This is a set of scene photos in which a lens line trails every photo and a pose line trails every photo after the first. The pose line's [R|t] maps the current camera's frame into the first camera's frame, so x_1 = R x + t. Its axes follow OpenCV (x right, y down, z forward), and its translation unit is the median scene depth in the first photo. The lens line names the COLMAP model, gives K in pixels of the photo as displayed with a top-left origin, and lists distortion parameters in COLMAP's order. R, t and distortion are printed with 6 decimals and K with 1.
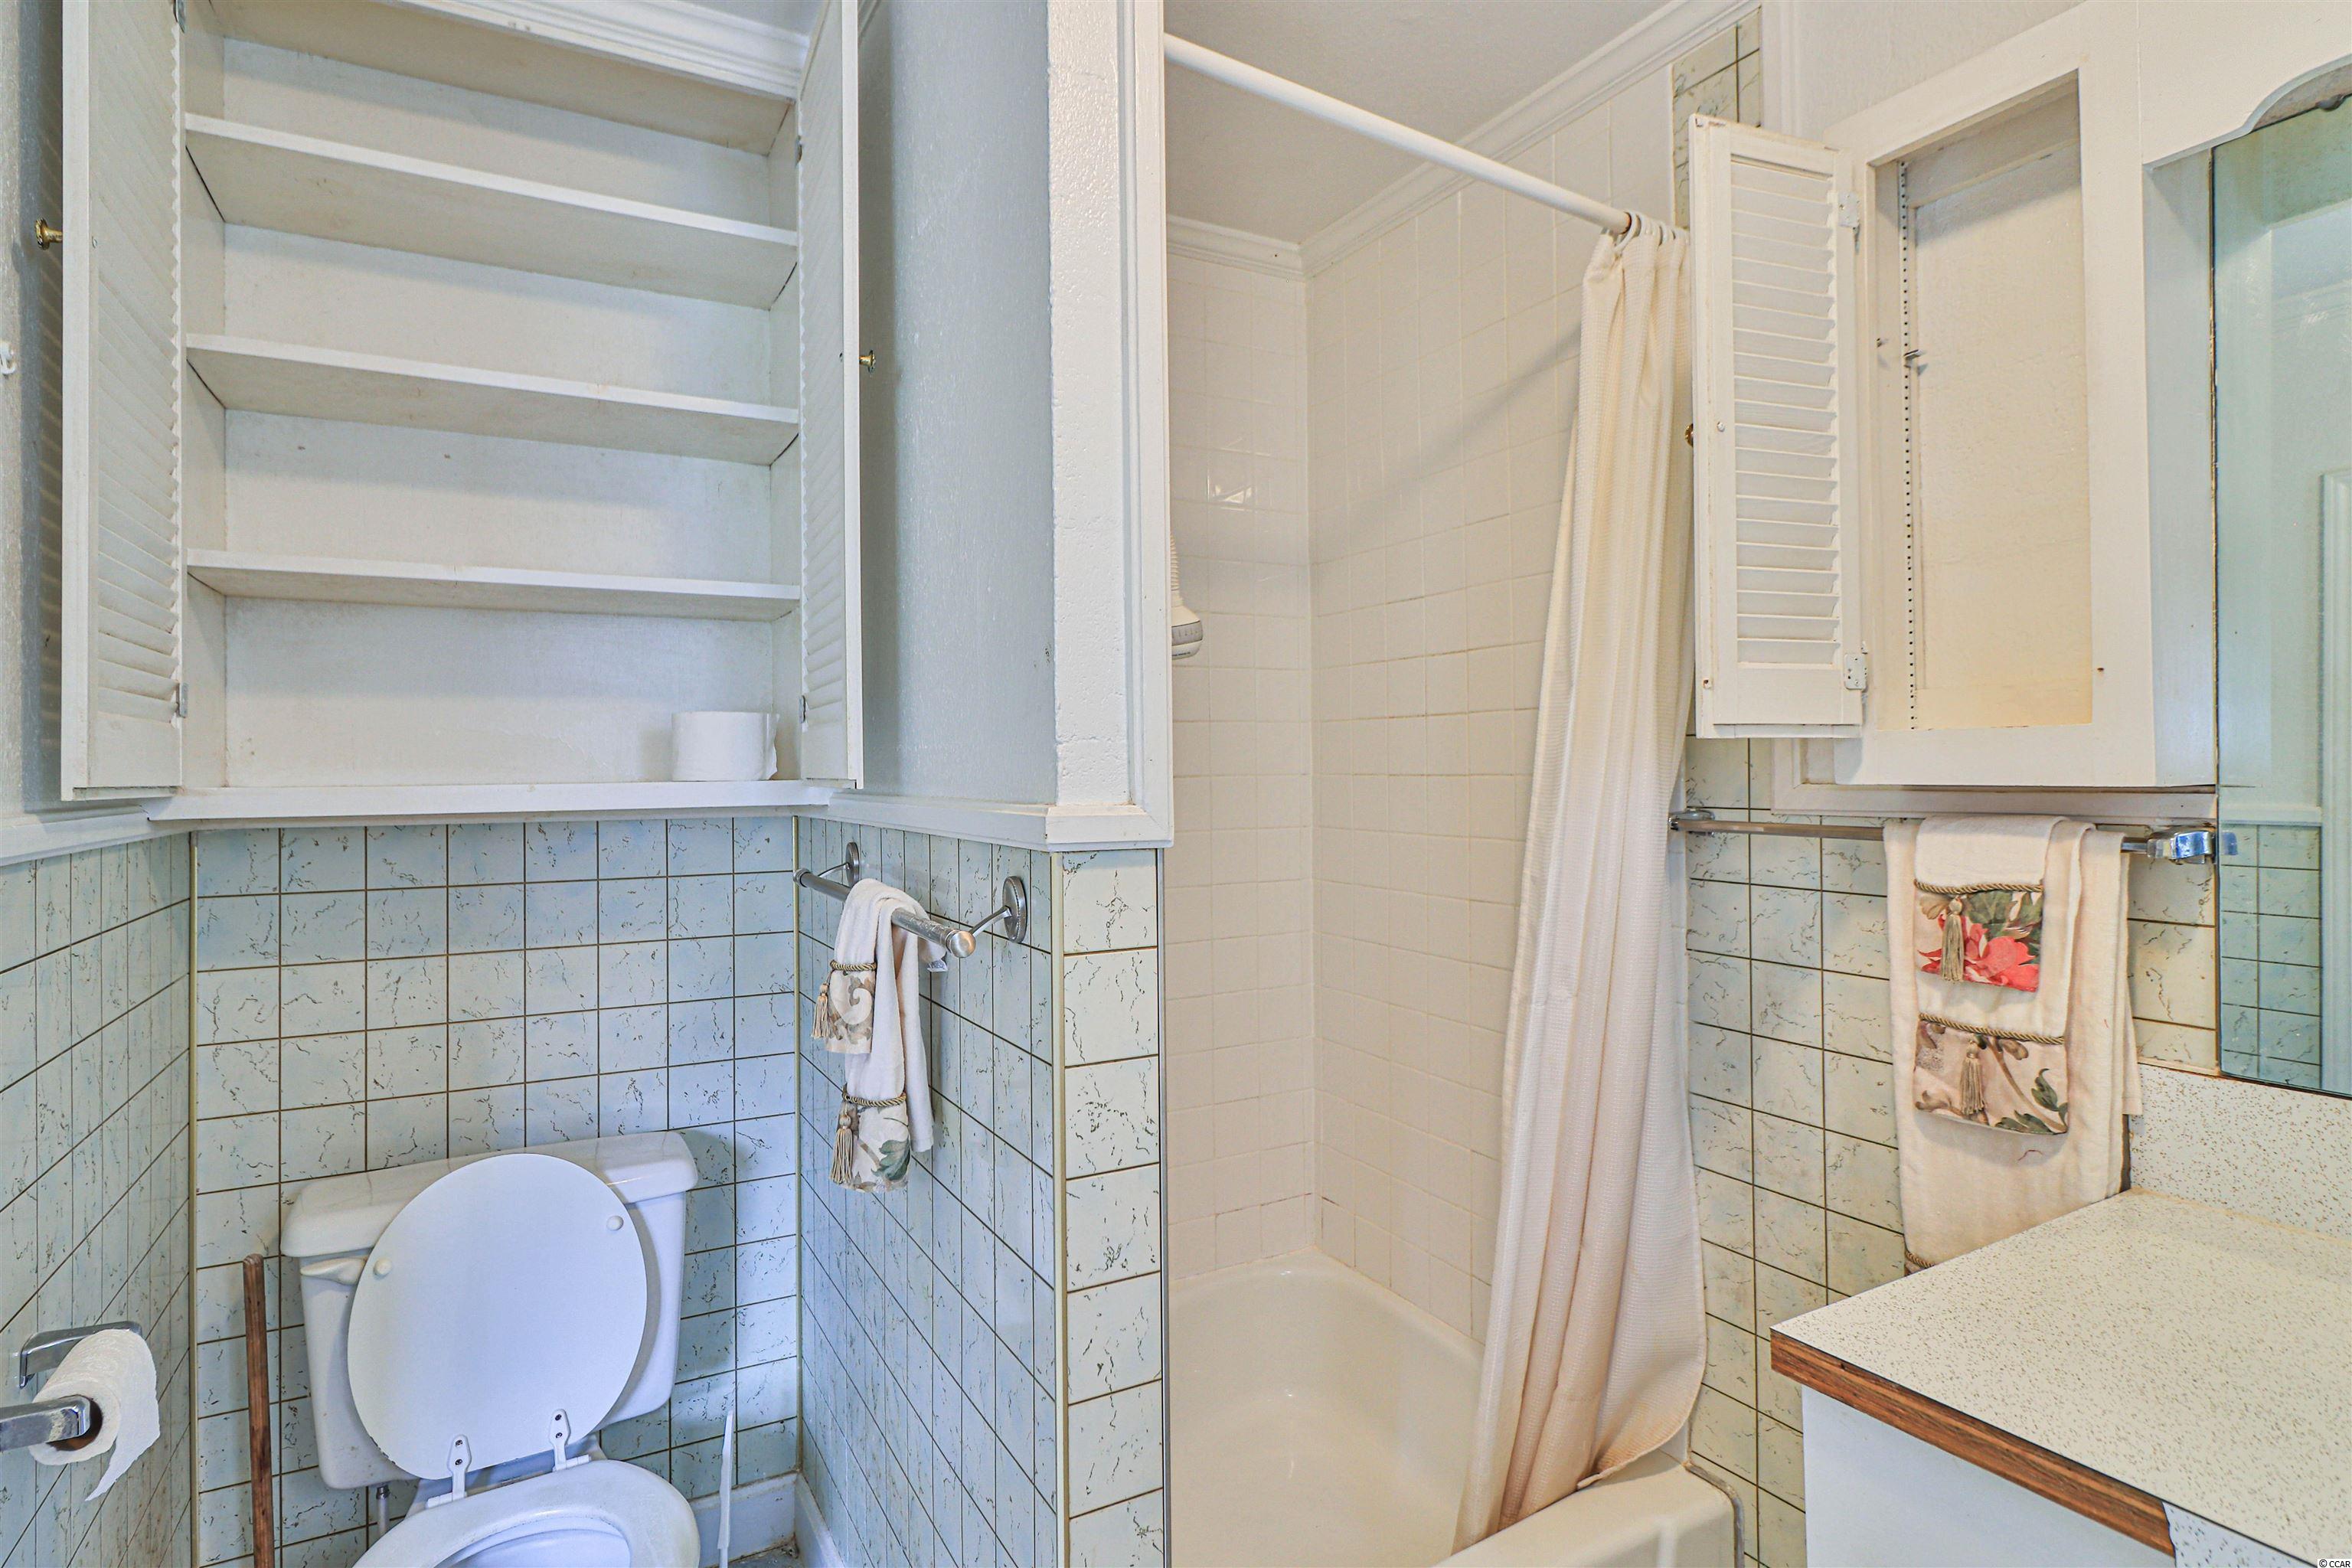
lens RADIAL K [[1213.9, 0, 1156.1], [0, 1213.9, 757.1], [0, 0, 1]] dist [-0.000806, -0.000823]
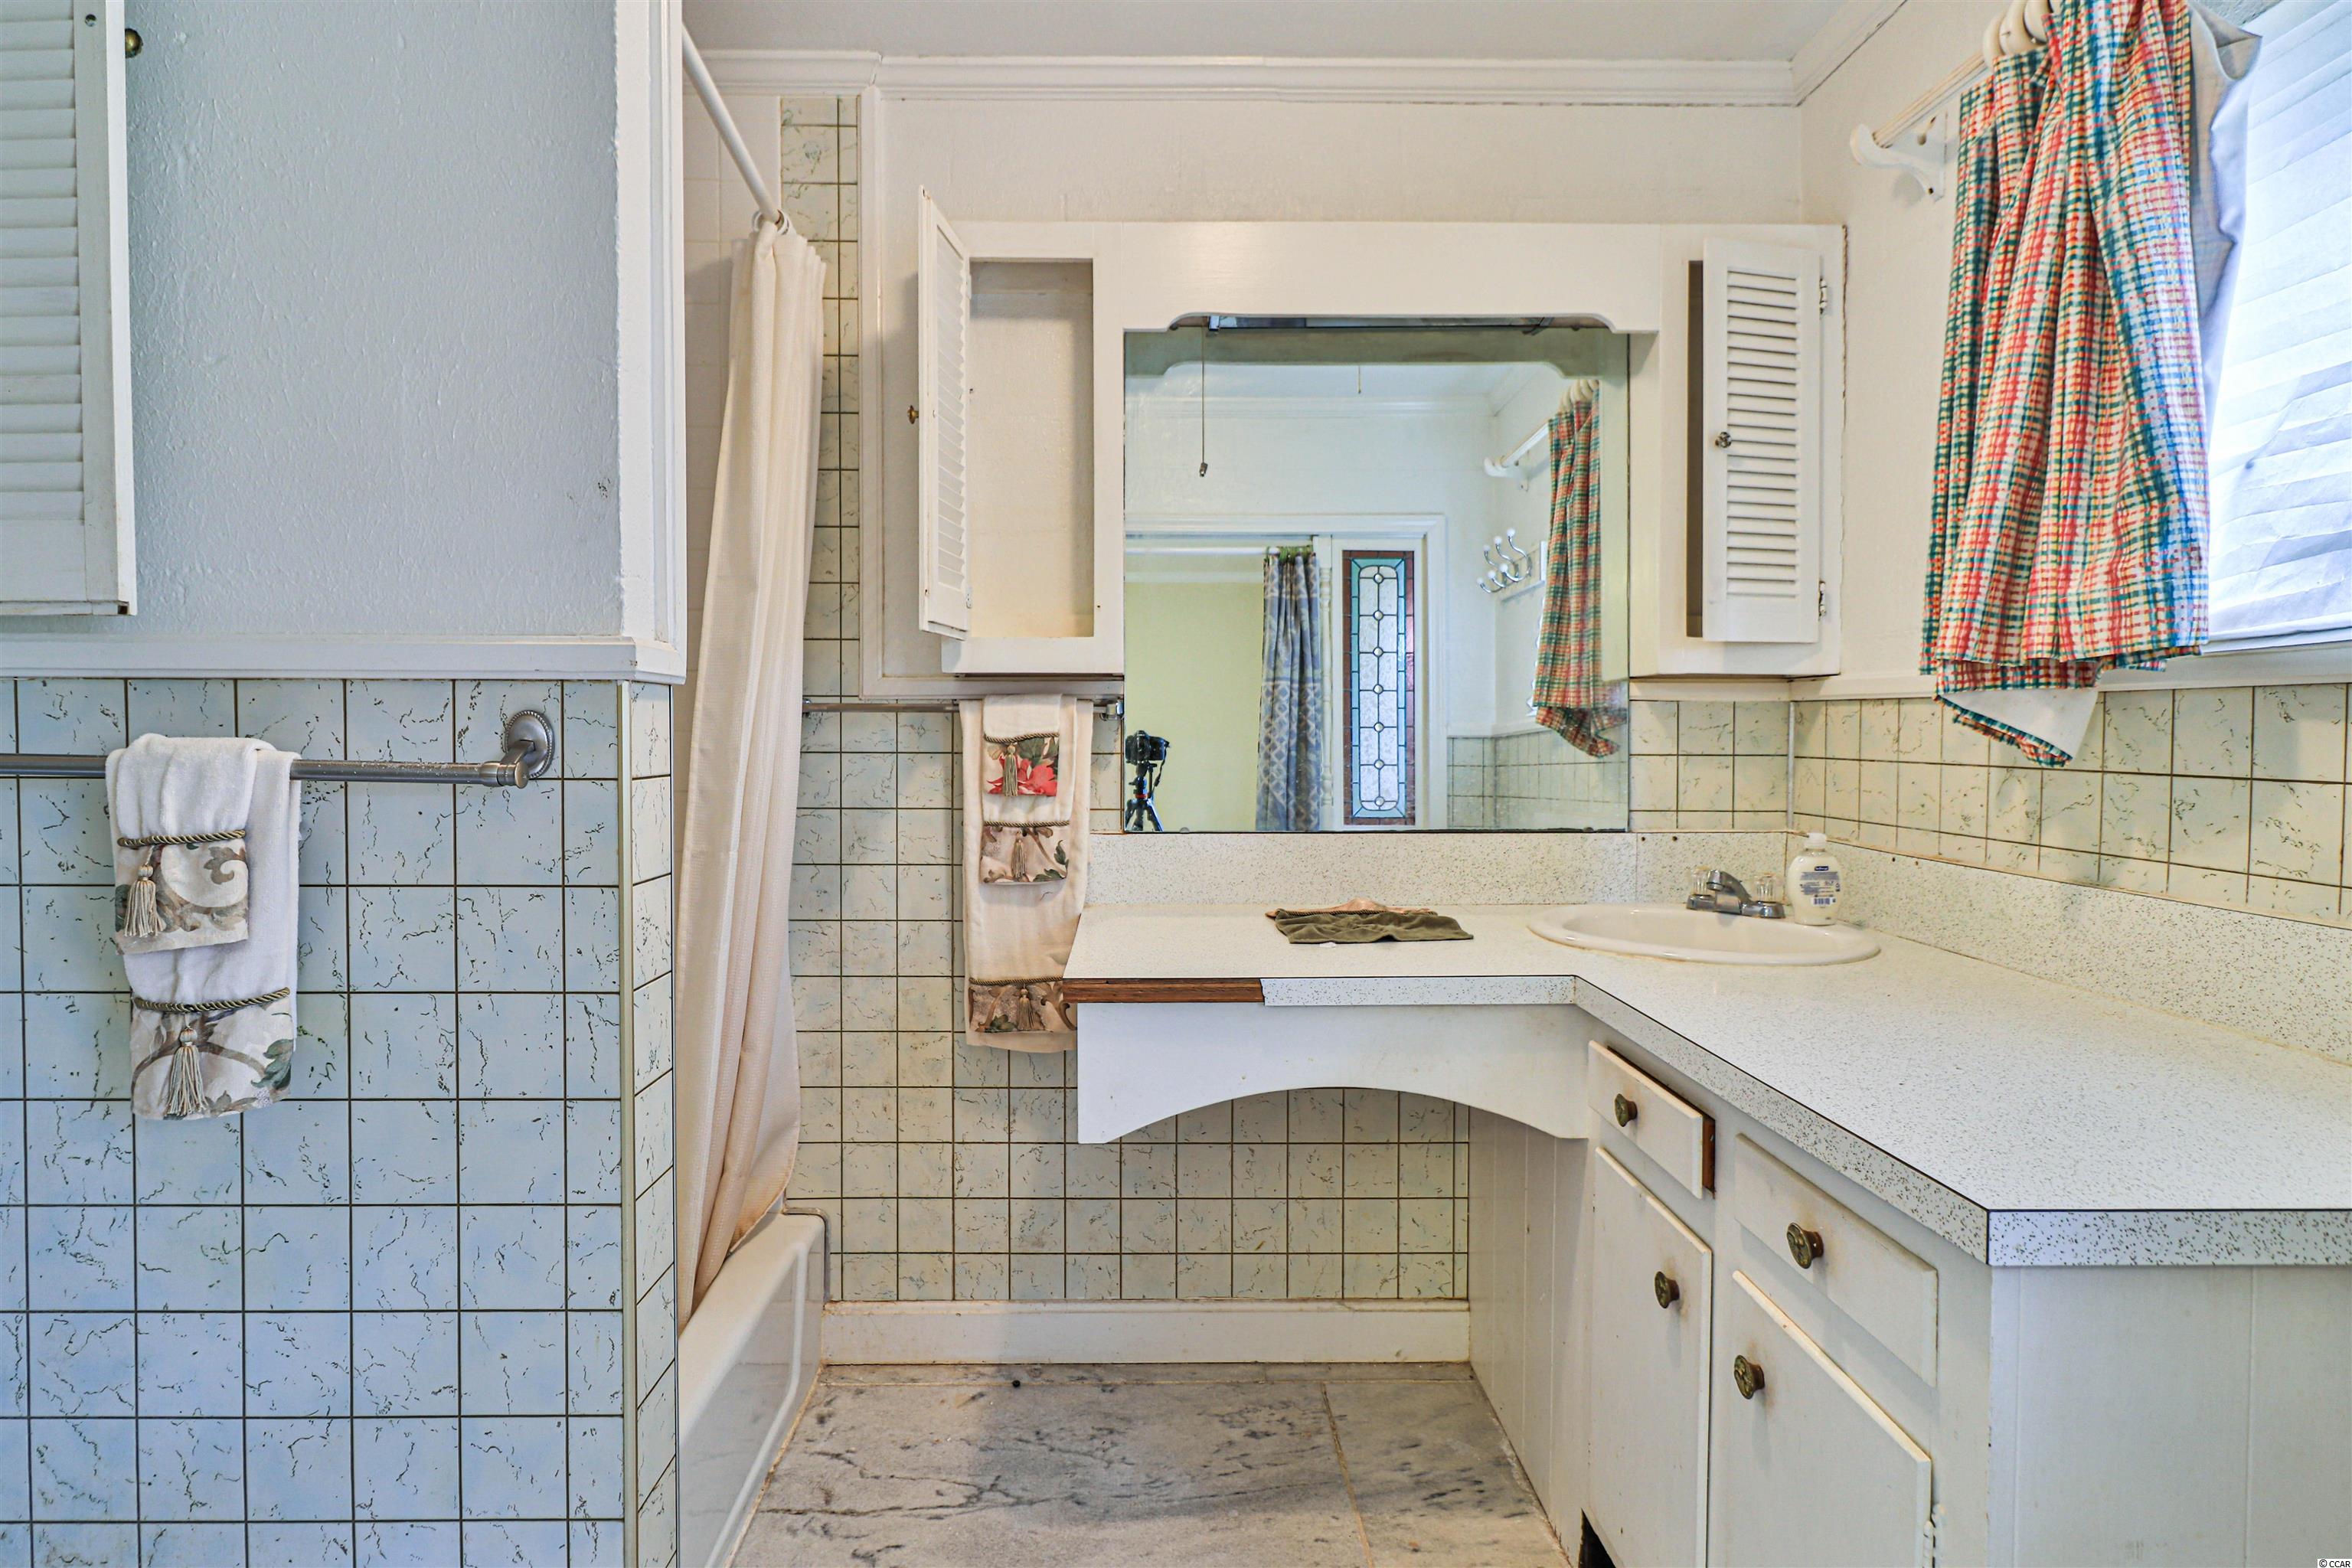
lens RADIAL K [[1213.9, 0, 1156.1], [0, 1213.9, 757.1], [0, 0, 1]] dist [-0.000806, -0.000823]
pose [[0.463792, -0.012049, 0.885862, -0.668862], [-0.011874, 0.999733, 0.019814, 0.099513], [-0.885865, -0.019708, 0.463525, 0.092411]]
